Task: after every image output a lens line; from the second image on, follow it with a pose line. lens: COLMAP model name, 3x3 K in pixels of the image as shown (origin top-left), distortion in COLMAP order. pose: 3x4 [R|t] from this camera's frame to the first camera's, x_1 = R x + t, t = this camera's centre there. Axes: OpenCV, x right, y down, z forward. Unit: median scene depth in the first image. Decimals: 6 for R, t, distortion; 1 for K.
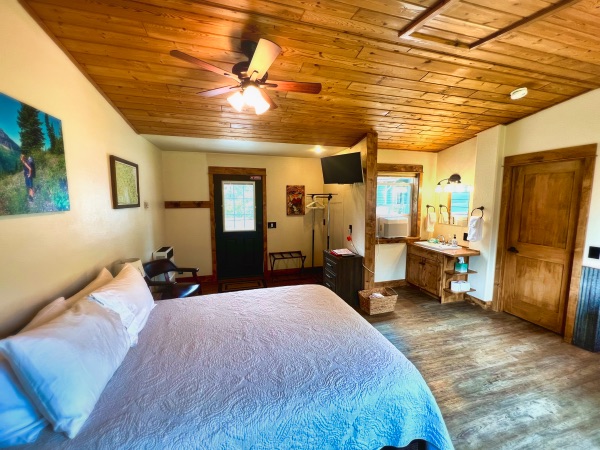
lens RADIAL K [[241.4, 0, 298.1], [0, 241.4, 223.2], [0, 0, 1]] dist [-0.000968, 0.000229]
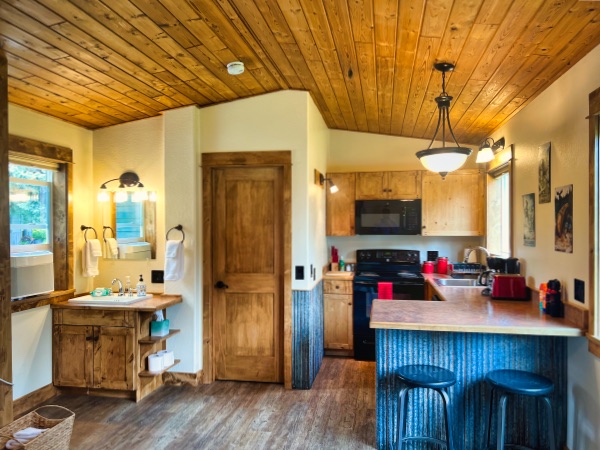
lens RADIAL K [[455.5, 0, 300.2], [0, 455.5, 227.0], [0, 0, 1]] dist [0.041544, -0.020325]
pose [[0.441838, -0.002462, 0.897092, -0.198622], [0.095472, 0.994446, -0.044293, 0.022231], [-0.892000, 0.105217, 0.439619, 0.193553]]
